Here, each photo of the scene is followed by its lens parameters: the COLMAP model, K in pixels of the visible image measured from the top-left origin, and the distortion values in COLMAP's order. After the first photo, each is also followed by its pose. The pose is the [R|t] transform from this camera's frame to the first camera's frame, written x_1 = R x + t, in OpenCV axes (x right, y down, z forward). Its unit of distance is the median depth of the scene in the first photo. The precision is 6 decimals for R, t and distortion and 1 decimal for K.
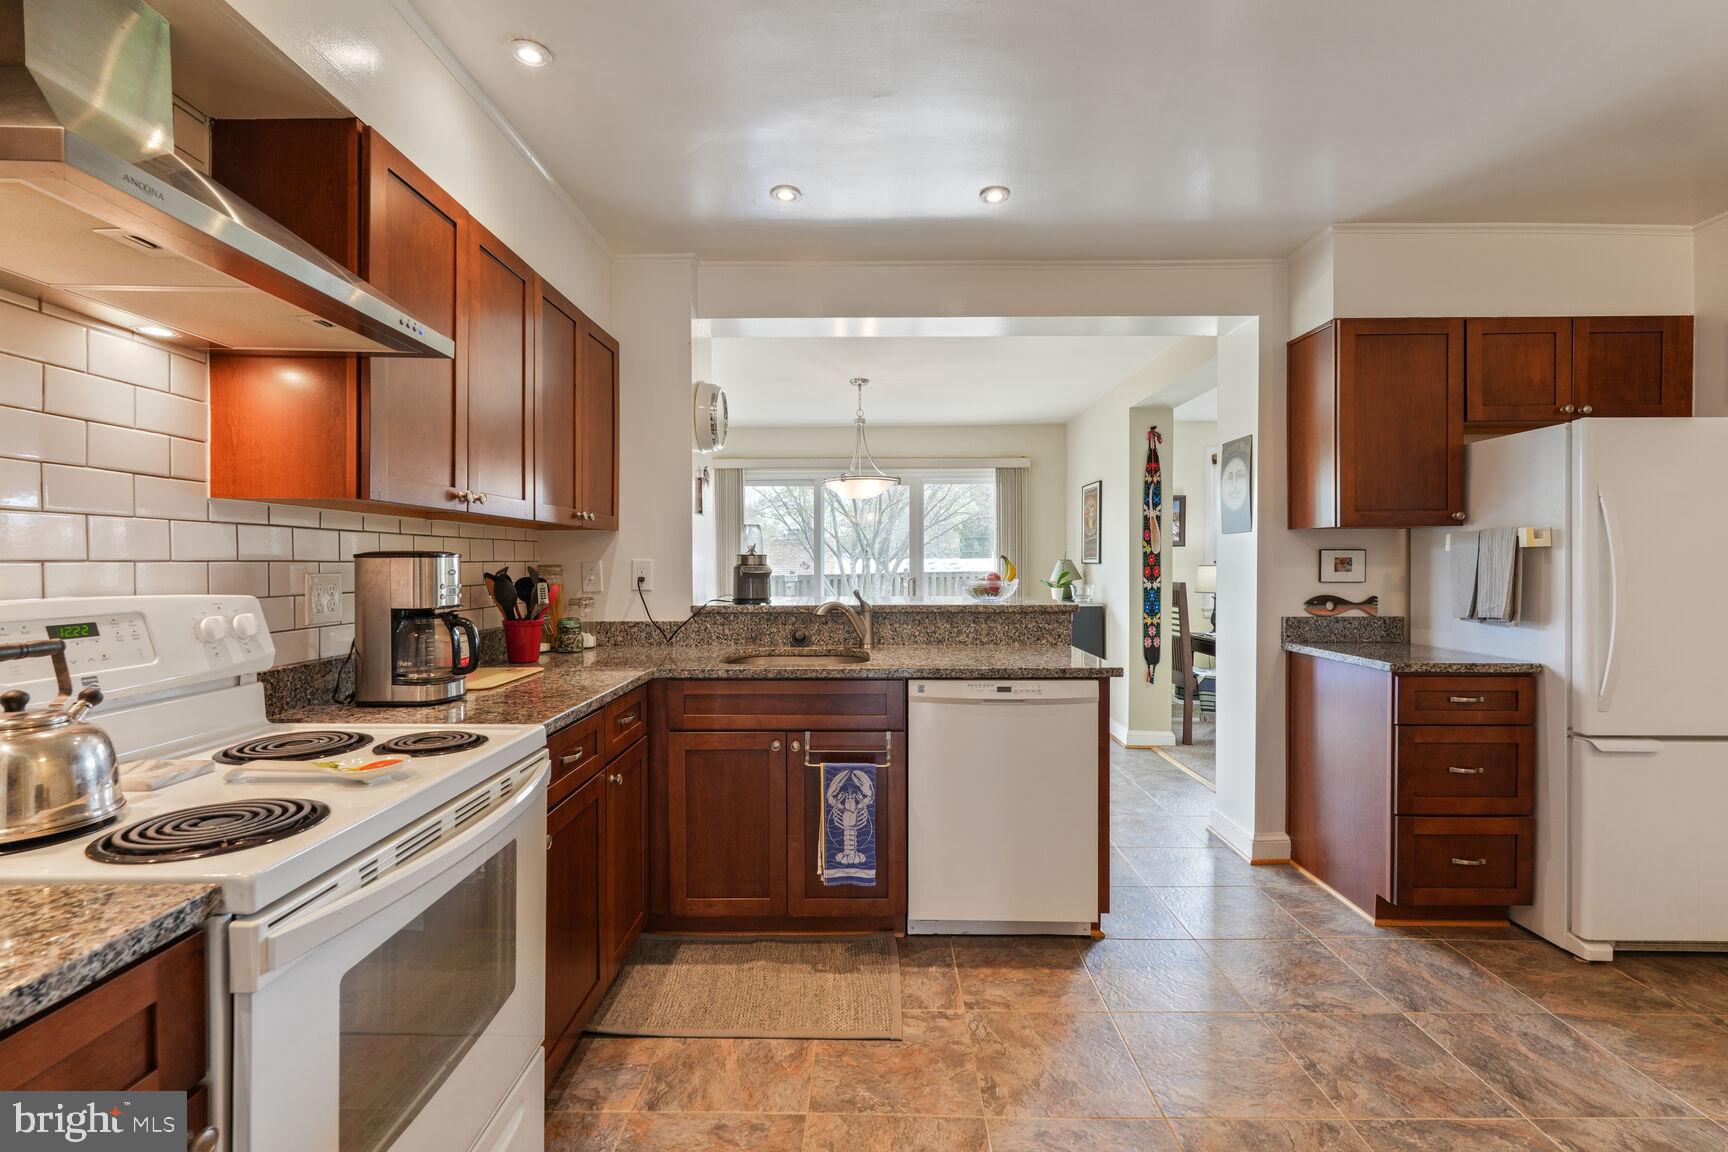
lens RADIAL K [[757.3, 0, 872.6], [0, 757.3, 572.0], [0, 0, 1]] dist [0.002688, 0.000785]
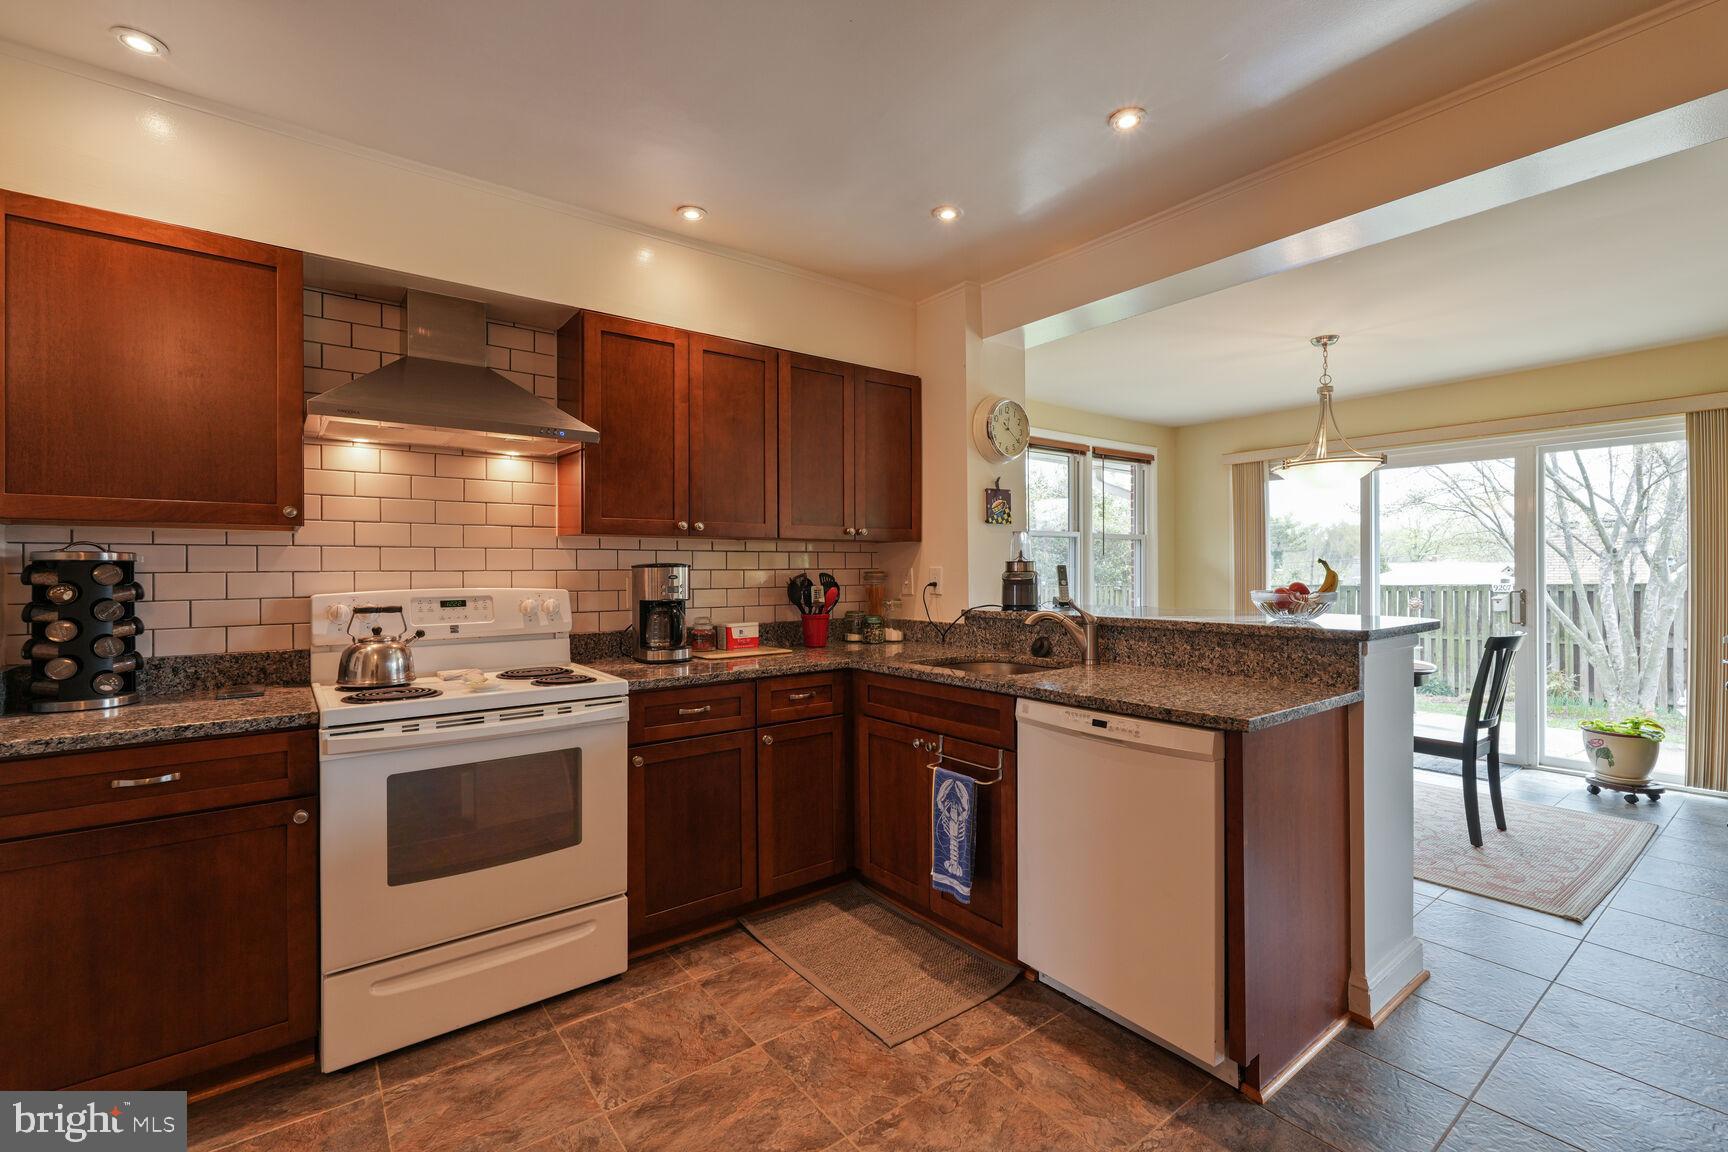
lens RADIAL K [[757.3, 0, 874.5], [0, 757.3, 570.8], [0, 0, 1]] dist [0.002688, 0.000785]
pose [[0.622183, 0.000469, -0.782872, 0.674612], [-0.006069, 0.999973, -0.004224, -0.006515], [0.782849, 0.007379, 0.622168, 0.297142]]
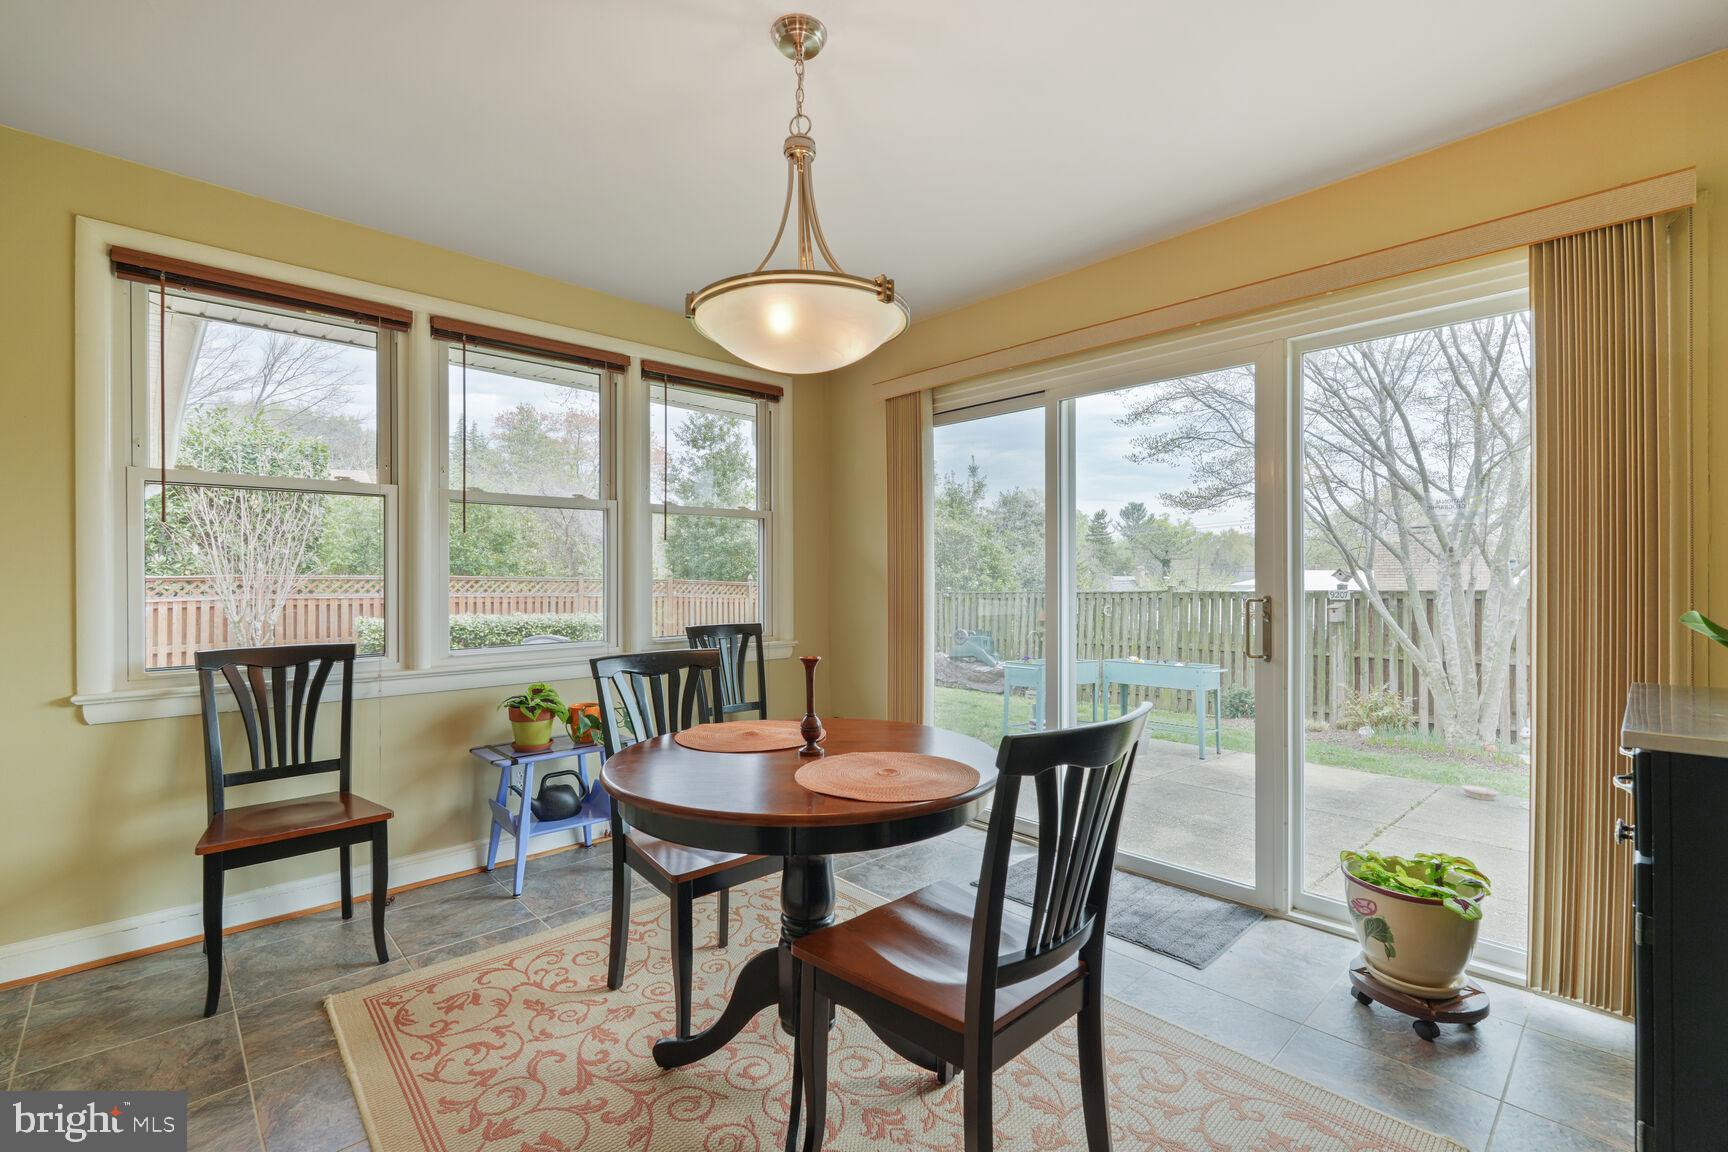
lens RADIAL K [[757.3, 0, 875.6], [0, 757.3, 576.5], [0, 0, 1]] dist [0.002688, 0.000785]
pose [[0.701935, 0.000331, -0.712241, 0.561215], [-0.008030, 0.999940, -0.007449, 0.007010], [0.712195, 0.010948, 0.701896, 1.709643]]
